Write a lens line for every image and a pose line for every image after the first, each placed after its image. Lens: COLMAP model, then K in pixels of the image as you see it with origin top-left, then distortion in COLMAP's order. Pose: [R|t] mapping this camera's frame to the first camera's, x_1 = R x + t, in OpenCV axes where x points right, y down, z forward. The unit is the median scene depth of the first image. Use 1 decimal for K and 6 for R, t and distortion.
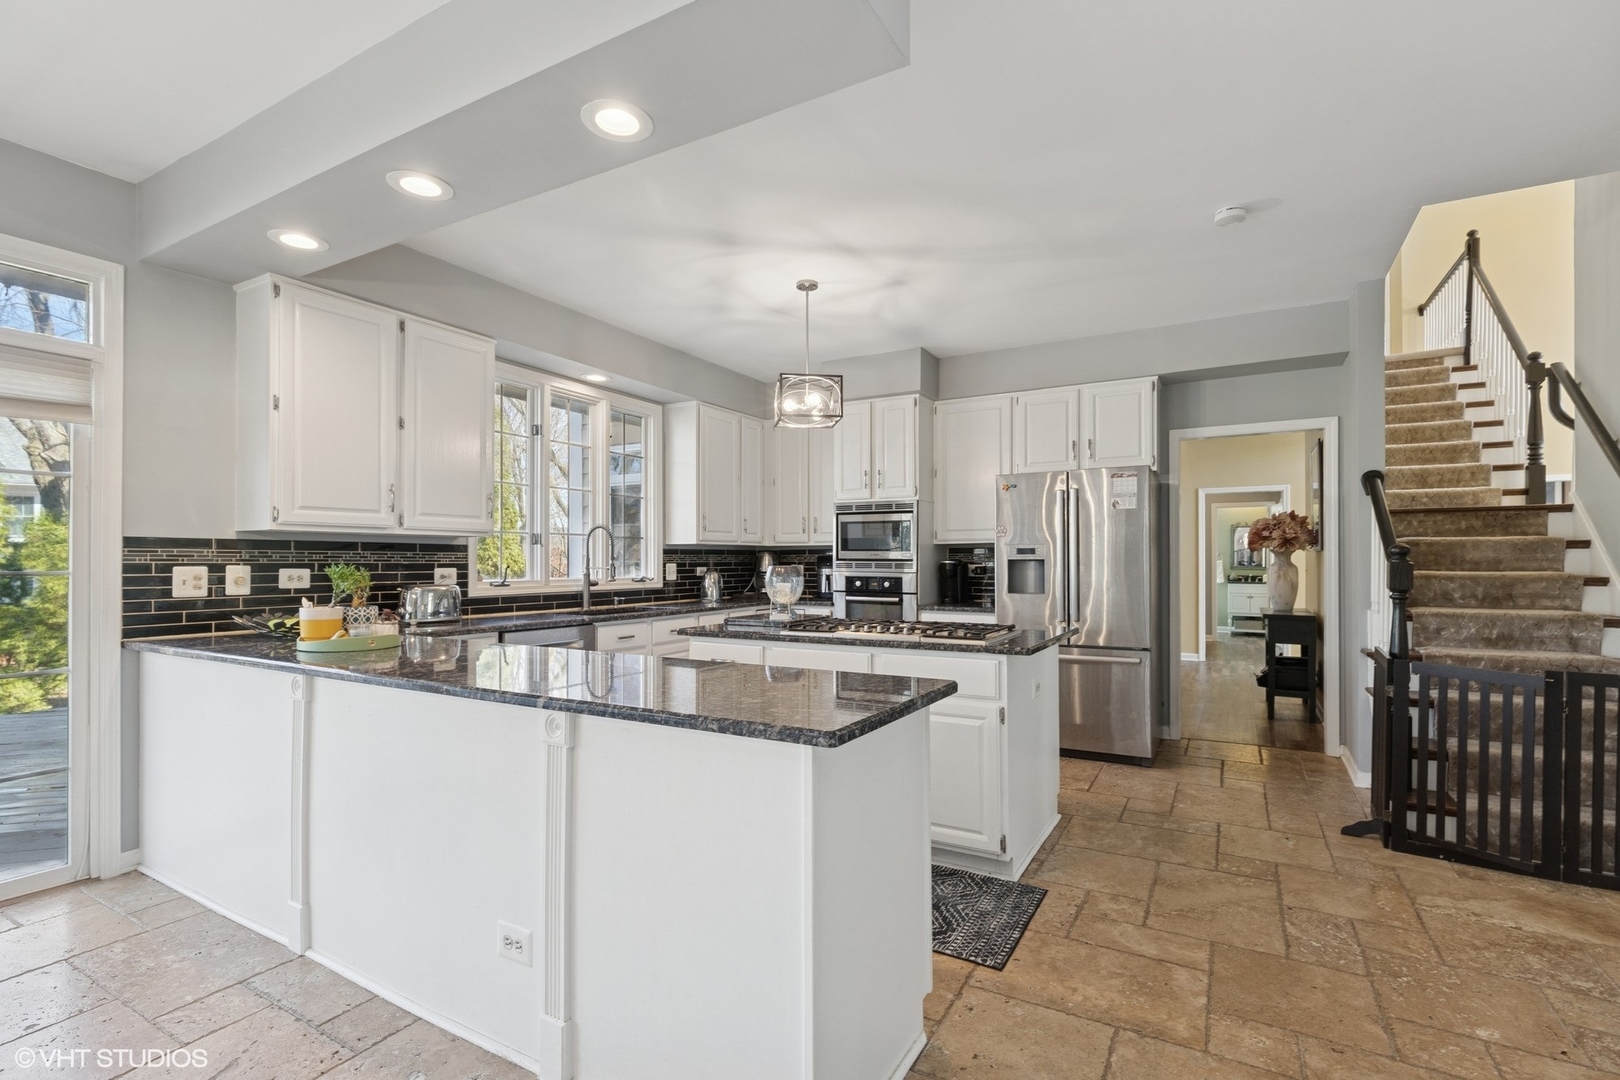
lens RADIAL K [[742.5, 0, 815.9], [0, 742.5, 560.4], [0, 0, 1]] dist [0.002137, 0.000353]
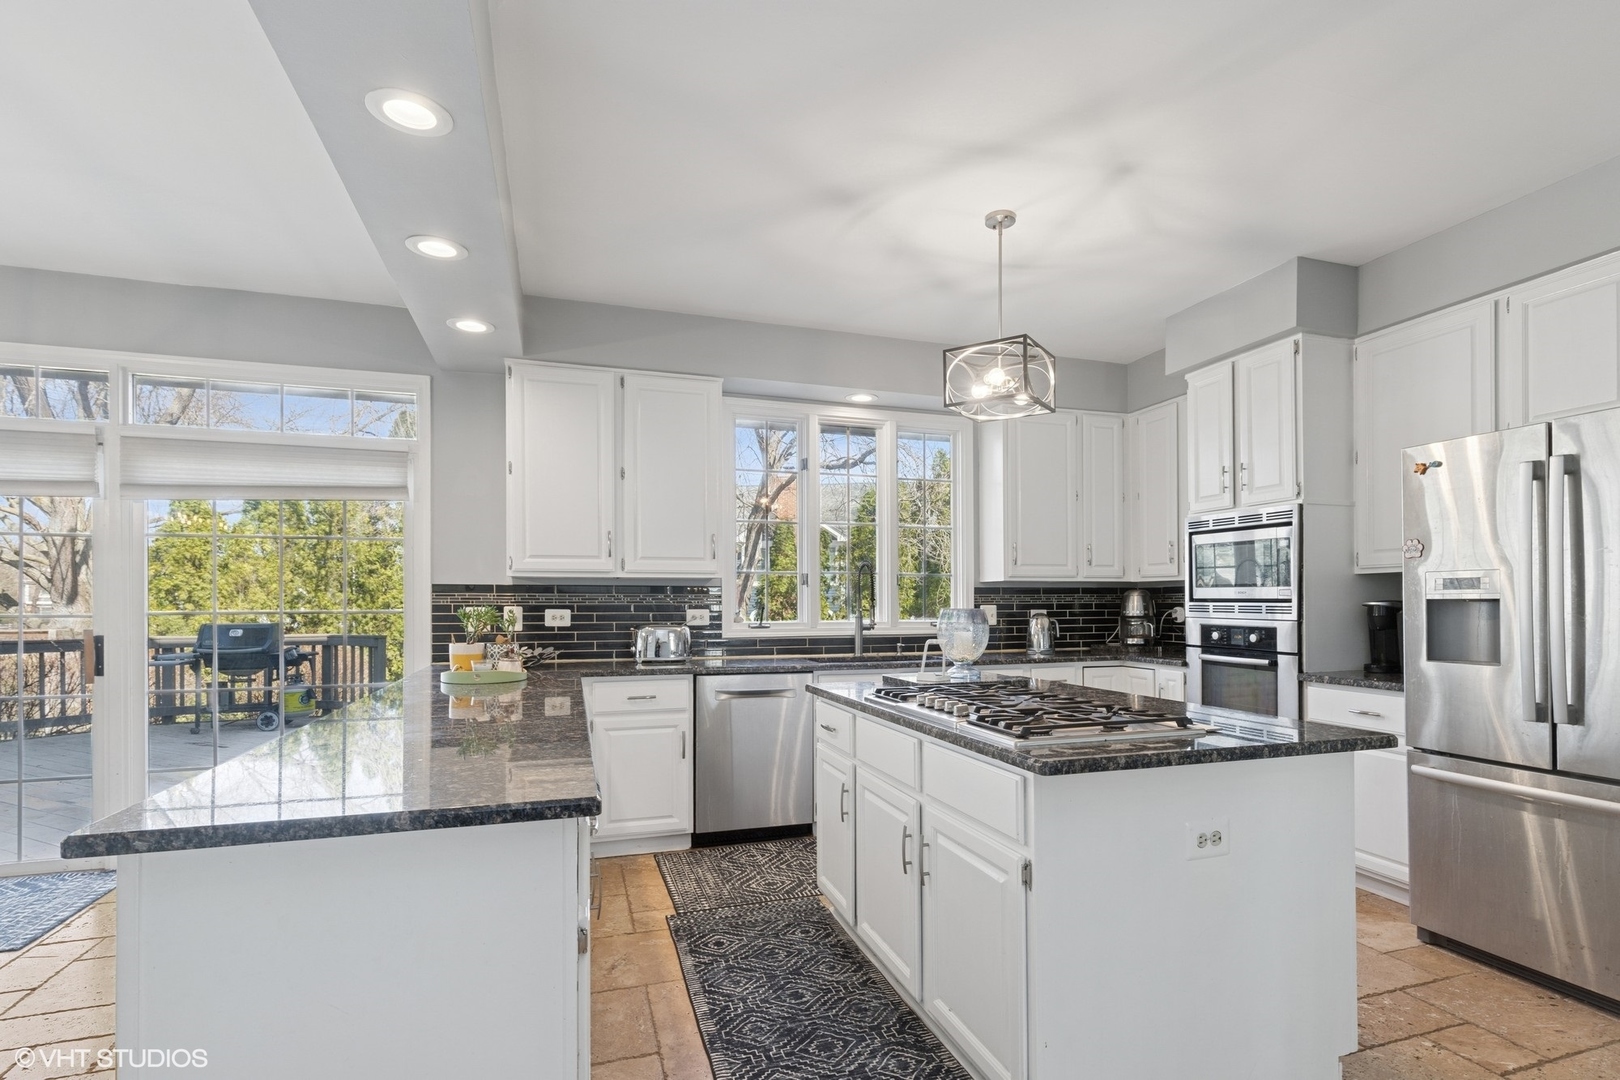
lens RADIAL K [[792.9, 0, 838.4], [0, 792.9, 604.5], [0, 0, 1]] dist [0.004177, 0.000276]
pose [[0.745558, 0.001071, -0.666440, 0.381294], [0.001587, 0.999993, 0.003383, 0.000108], [0.666439, -0.003580, 0.745551, 0.316321]]
